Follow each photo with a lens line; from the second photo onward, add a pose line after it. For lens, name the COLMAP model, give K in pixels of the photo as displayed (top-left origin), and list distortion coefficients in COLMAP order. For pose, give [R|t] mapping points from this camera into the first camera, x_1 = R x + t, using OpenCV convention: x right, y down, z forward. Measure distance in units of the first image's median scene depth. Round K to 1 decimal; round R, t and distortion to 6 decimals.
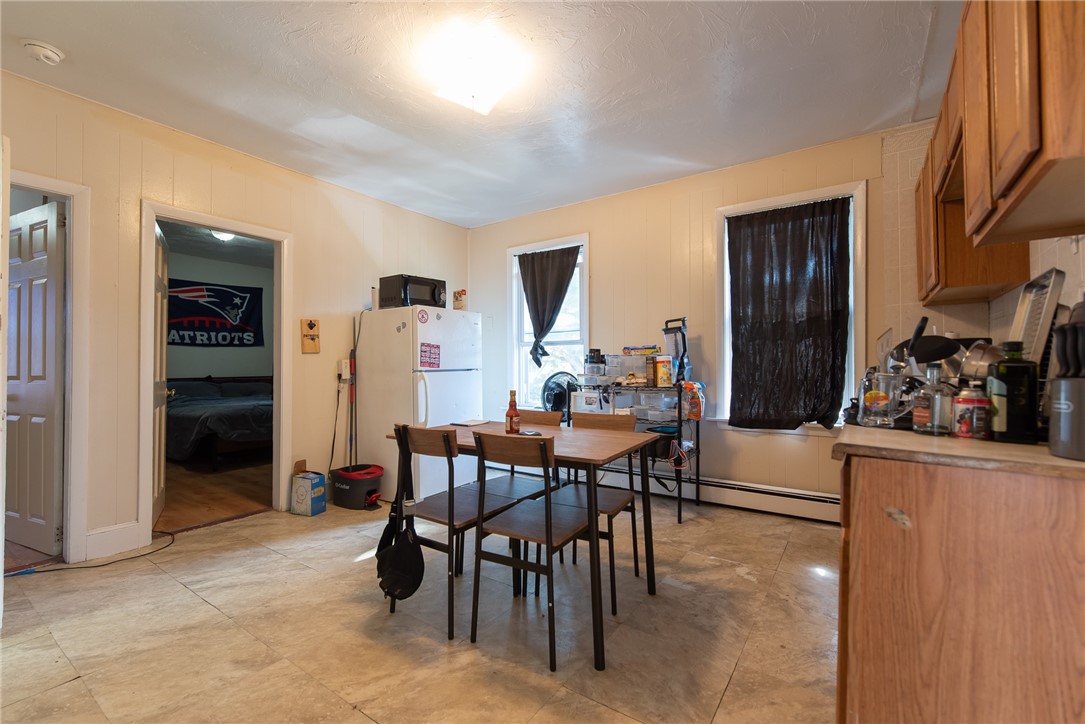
lens RADIAL K [[463.0, 0, 548.4], [0, 463.0, 363.8], [0, 0, 1]] dist [-0.001422, -0.000143]
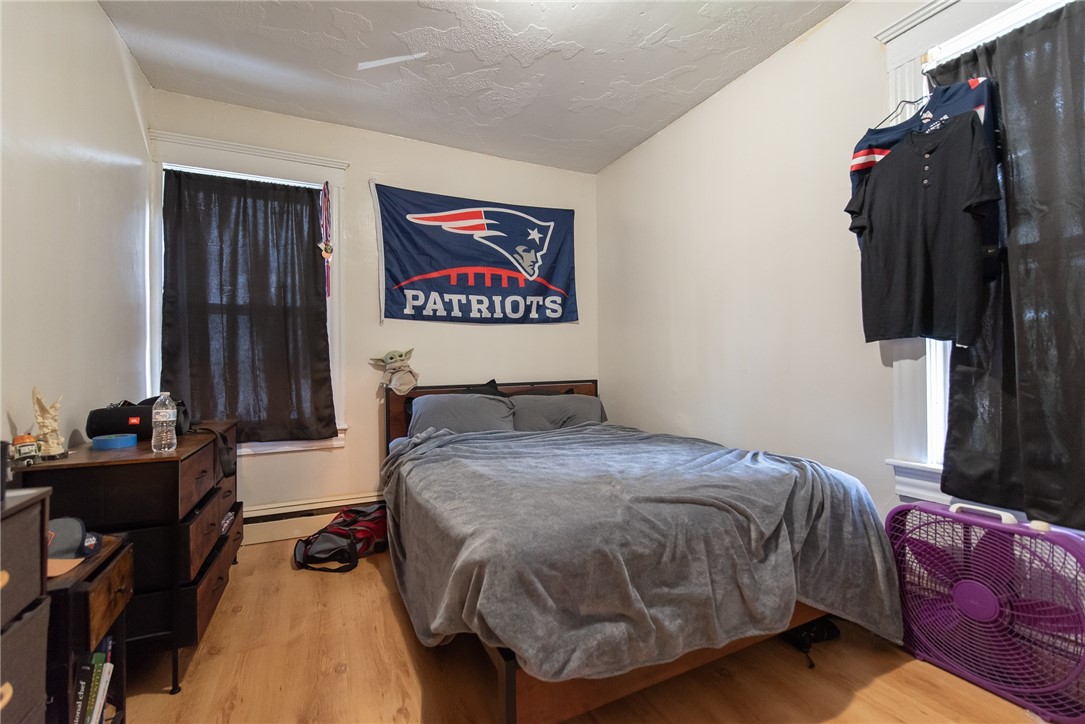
lens RADIAL K [[463.0, 0, 540.9], [0, 463.0, 363.7], [0, 0, 1]] dist [-0.001422, -0.000143]
pose [[0.858975, -0.013555, -0.511838, -0.433285], [0.015601, 0.999878, -0.000298, 0.008499], [0.511780, -0.007729, 0.859082, 0.599347]]
